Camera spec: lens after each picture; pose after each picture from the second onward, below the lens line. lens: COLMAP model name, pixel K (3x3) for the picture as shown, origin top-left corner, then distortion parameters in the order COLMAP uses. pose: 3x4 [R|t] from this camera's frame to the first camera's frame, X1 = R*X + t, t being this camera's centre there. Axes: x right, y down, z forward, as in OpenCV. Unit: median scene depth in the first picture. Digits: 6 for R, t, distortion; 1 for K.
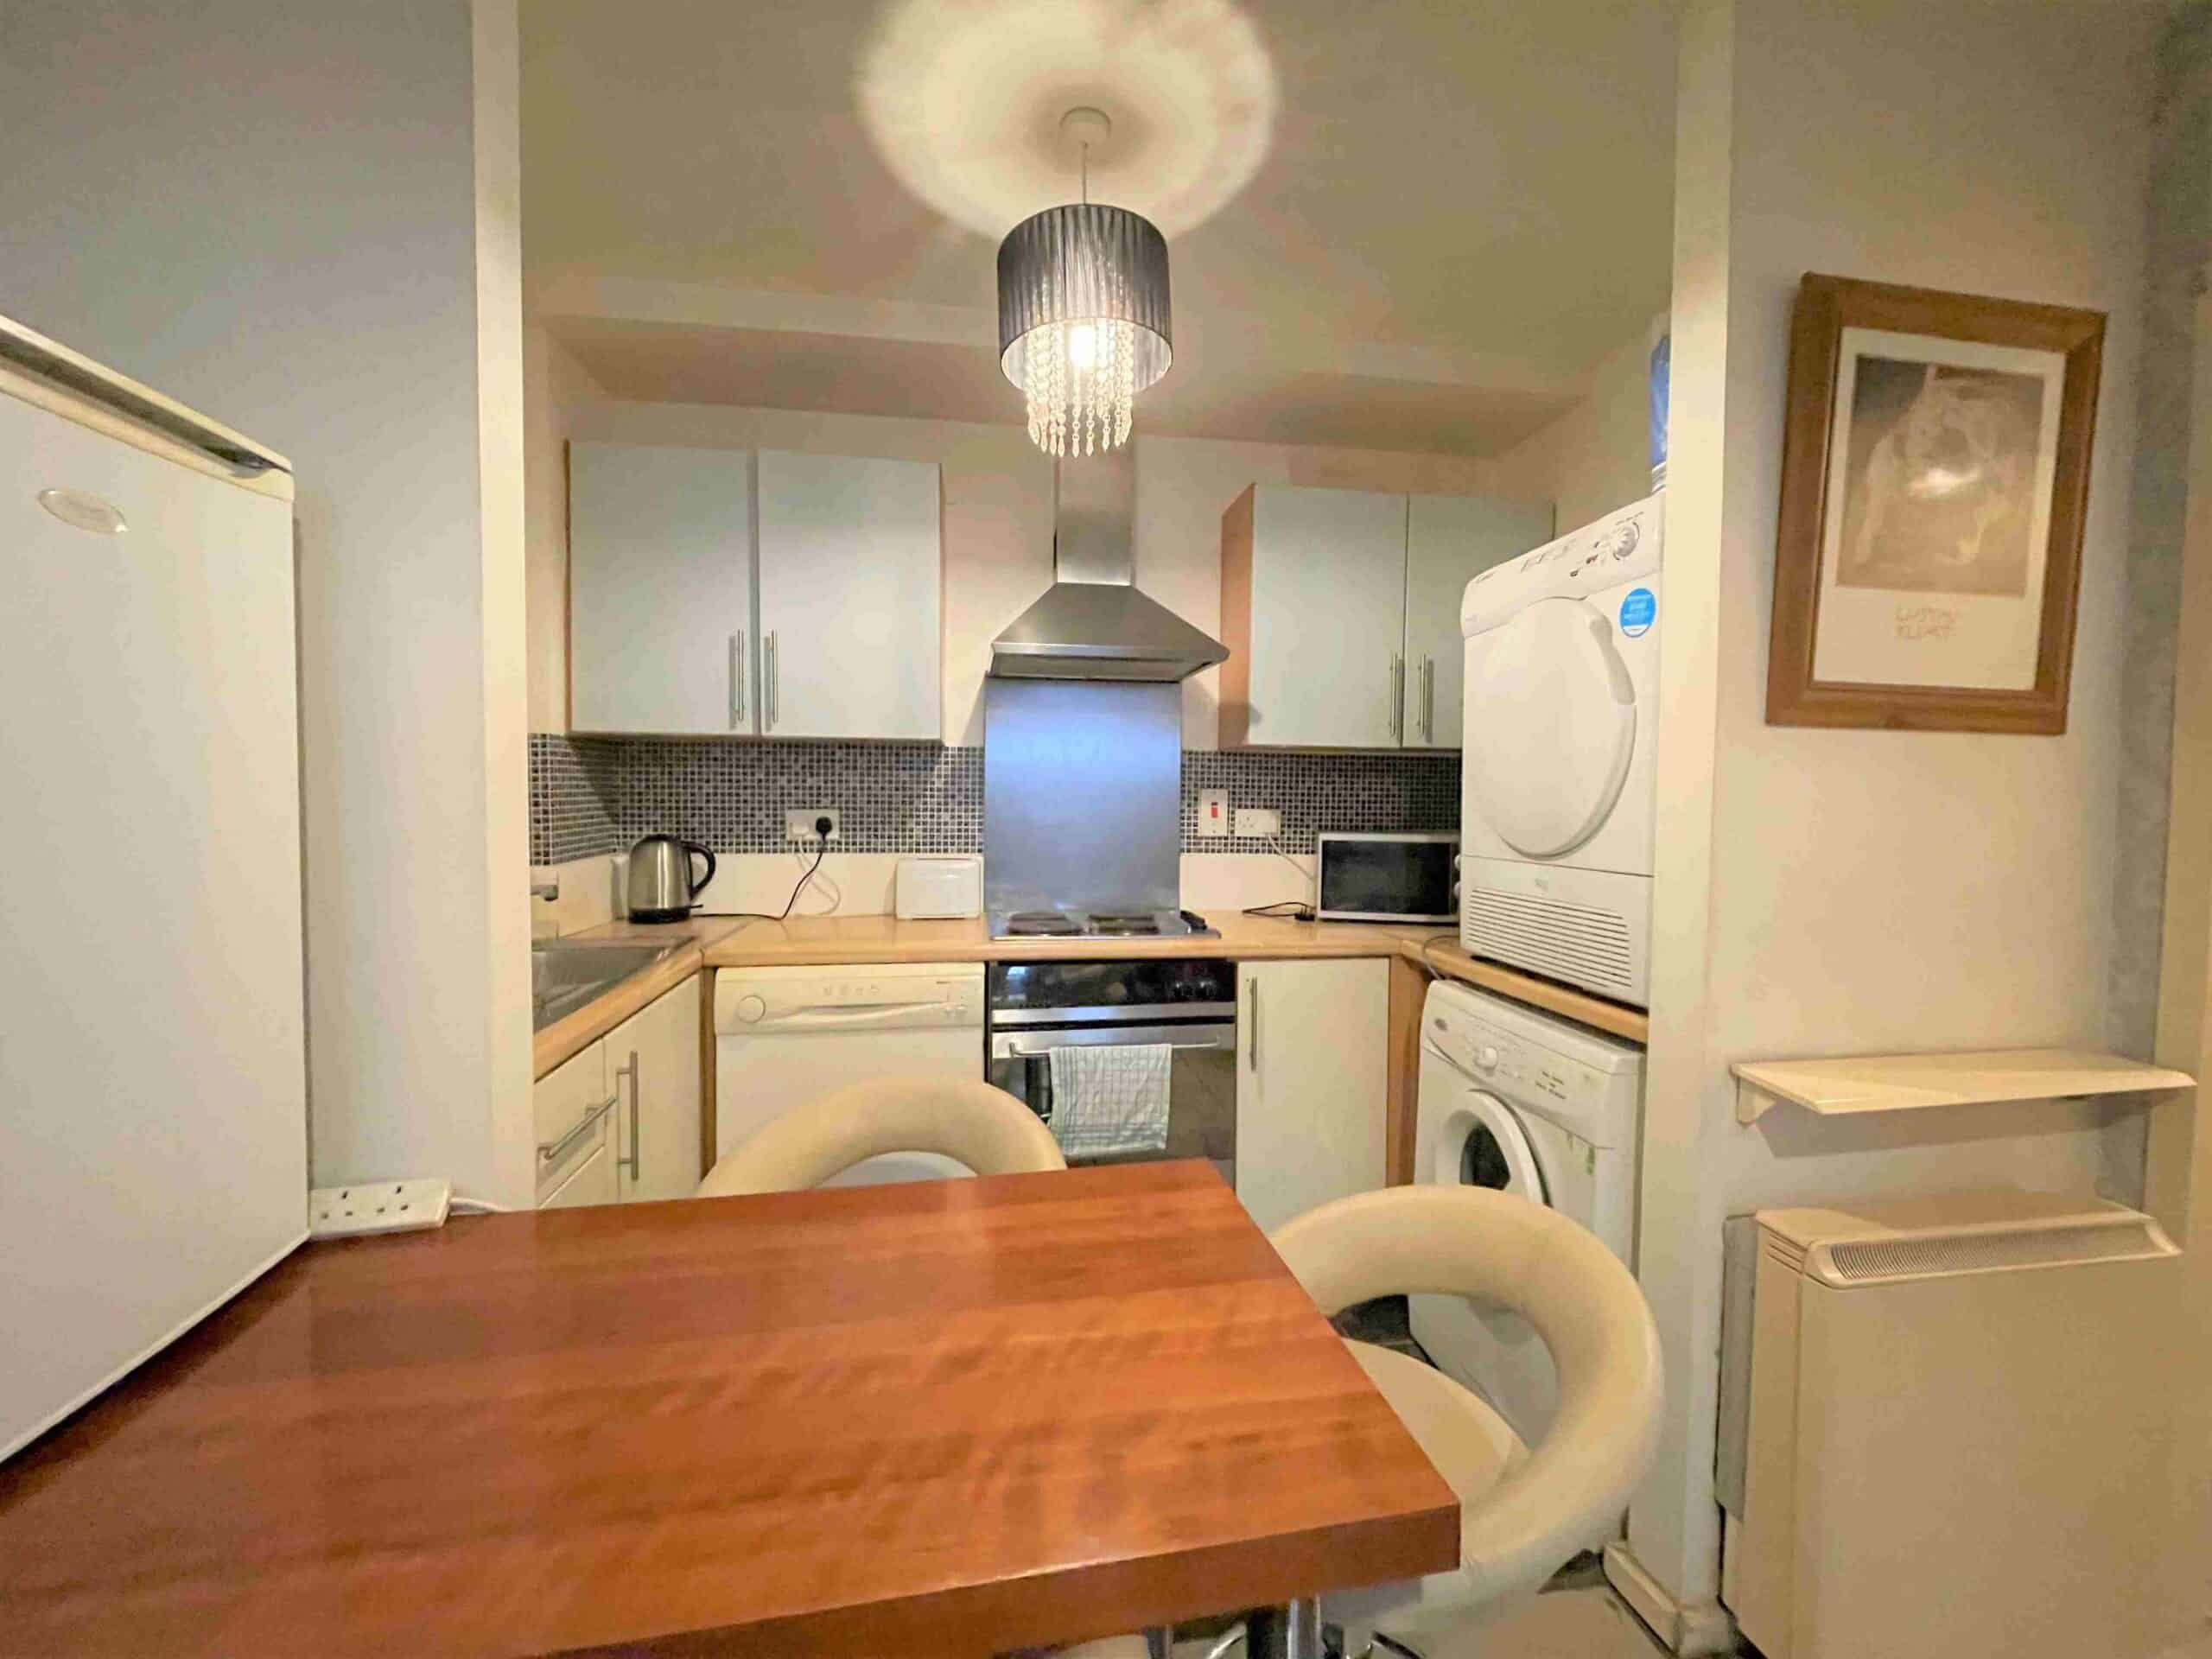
lens RADIAL K [[893.2, 0, 1106.0], [0, 893.2, 829.5], [0, 0, 1]] dist [-0.000101, -0.000036]
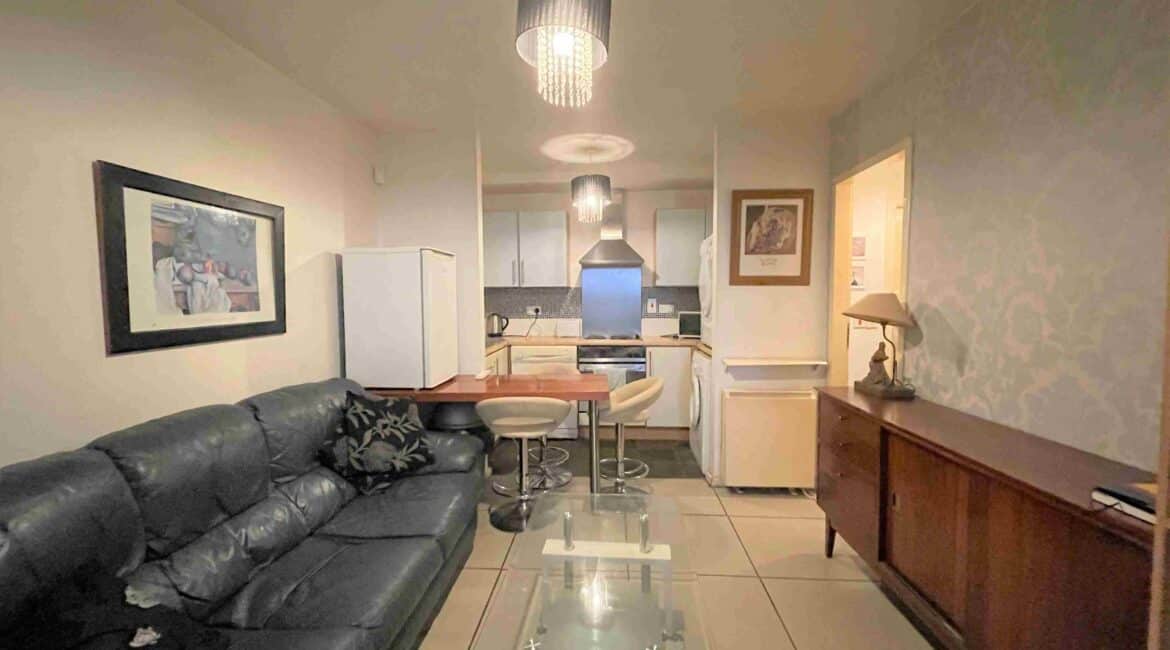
lens RADIAL K [[473.0, 0, 585.0], [0, 473.0, 325.0], [0, 0, 1]] dist [-0.000003, -0.000002]
pose [[0.975866, -0.002053, -0.218359, 0.315460], [0.006463, 0.999789, 0.019484, 0.019384], [0.218273, -0.020425, 0.975674, -0.891977]]
